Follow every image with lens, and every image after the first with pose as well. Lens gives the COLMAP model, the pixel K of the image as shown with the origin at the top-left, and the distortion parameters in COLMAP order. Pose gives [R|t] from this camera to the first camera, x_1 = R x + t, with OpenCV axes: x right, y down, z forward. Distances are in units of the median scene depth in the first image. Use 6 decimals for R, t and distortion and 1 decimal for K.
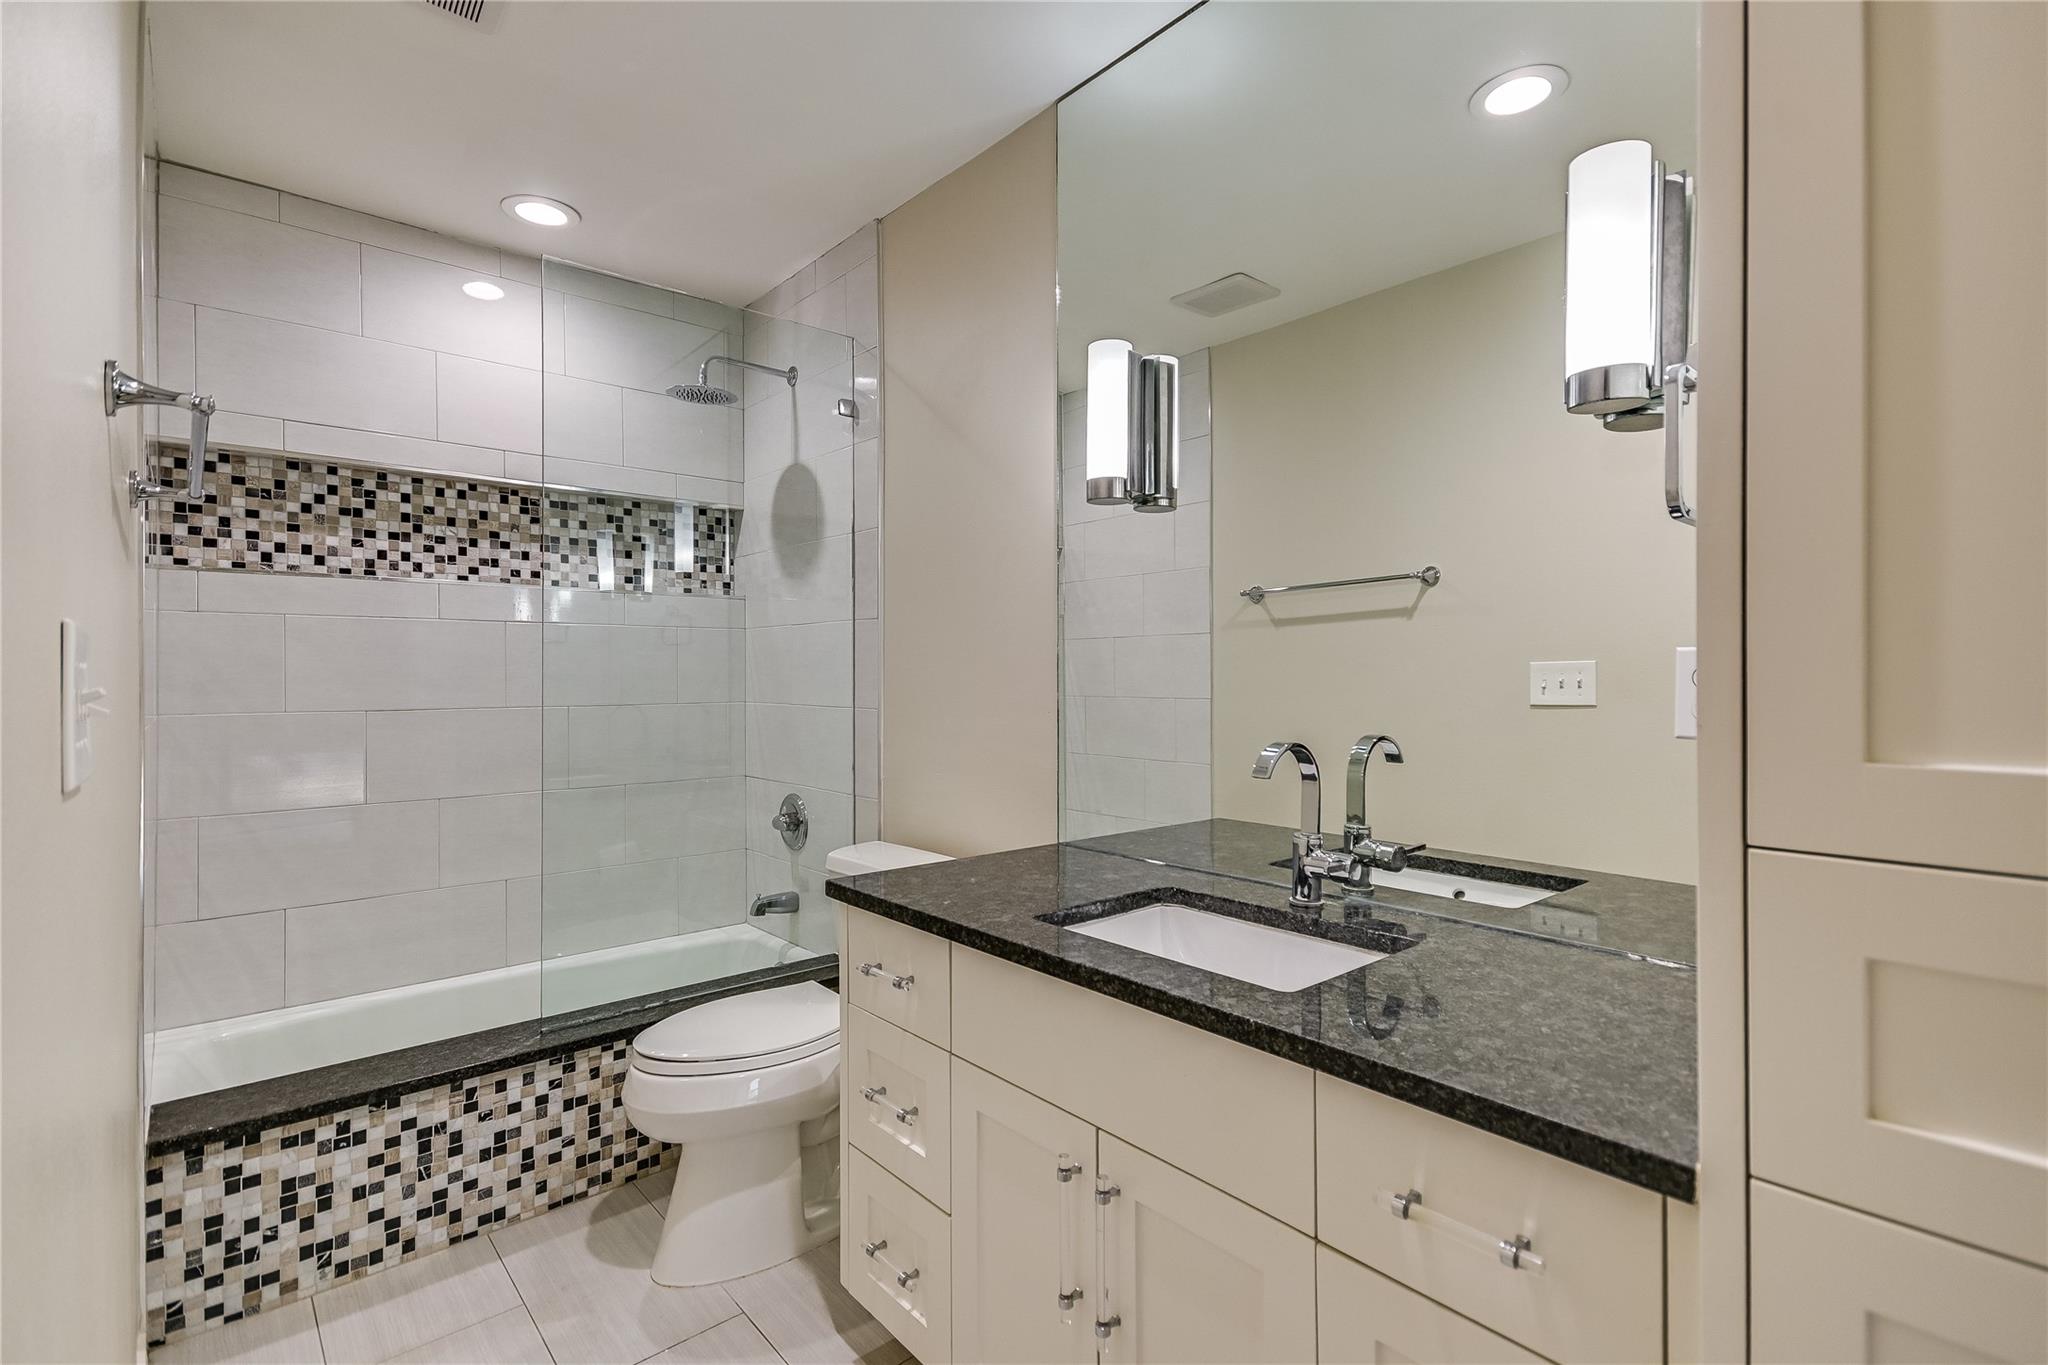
lens RADIAL K [[961.0, 0, 1029.3], [0, 961.0, 670.6], [0, 0, 1]] dist [0.002785, -0.000412]
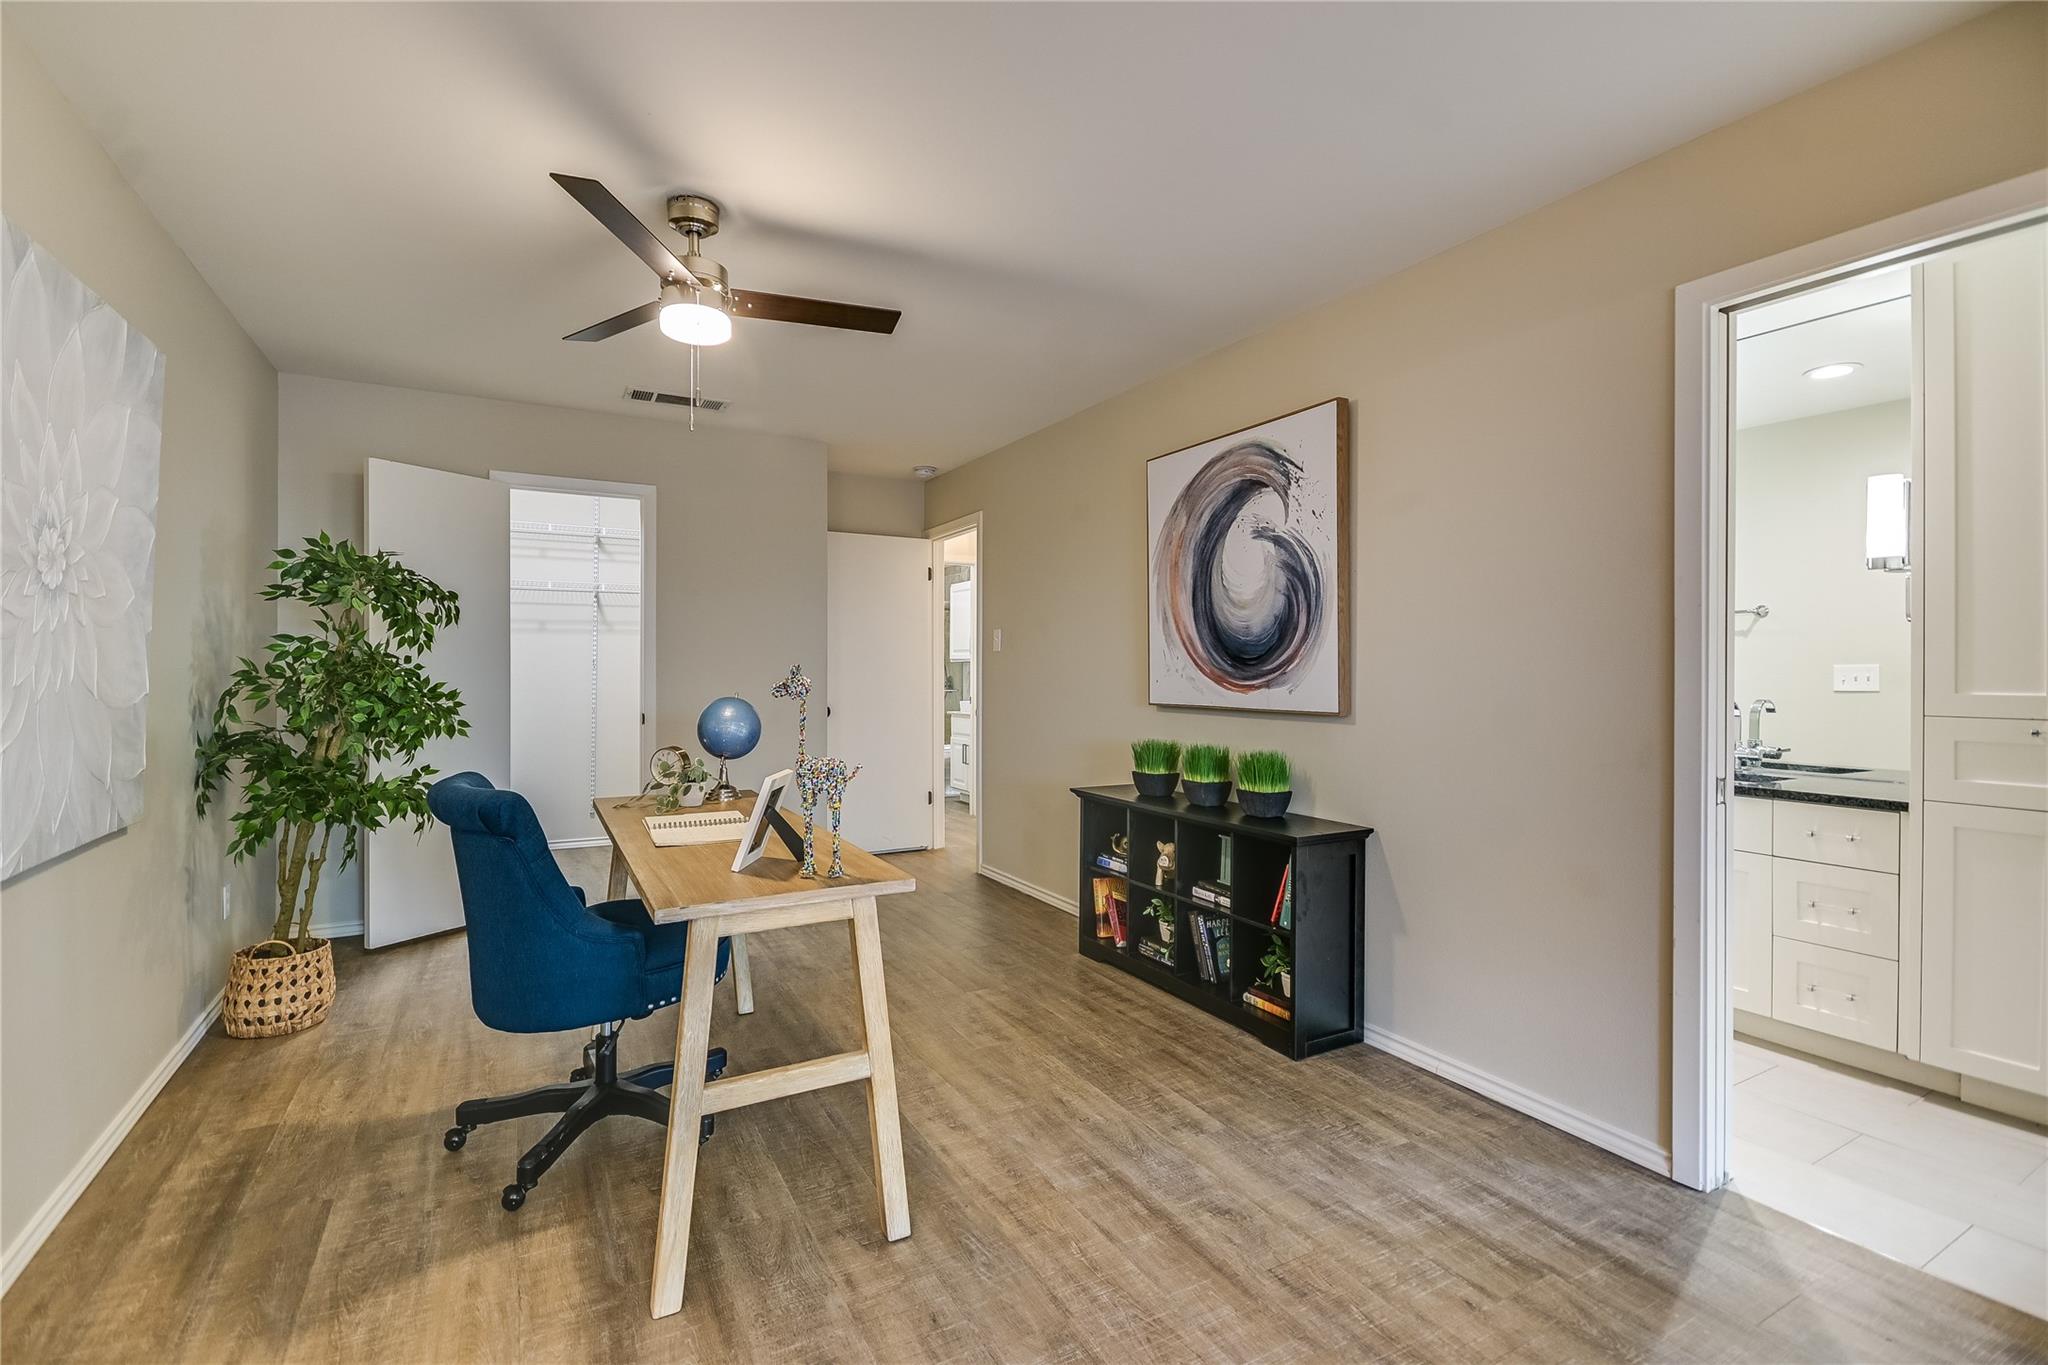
lens RADIAL K [[961.0, 0, 1029.3], [0, 961.0, 670.6], [0, 0, 1]] dist [0.002785, -0.000412]
pose [[0.981700, 0.005530, -0.190352, -1.208399], [-0.004852, 0.999980, 0.004027, 0.001690], [0.190370, -0.003030, 0.981708, -2.055501]]
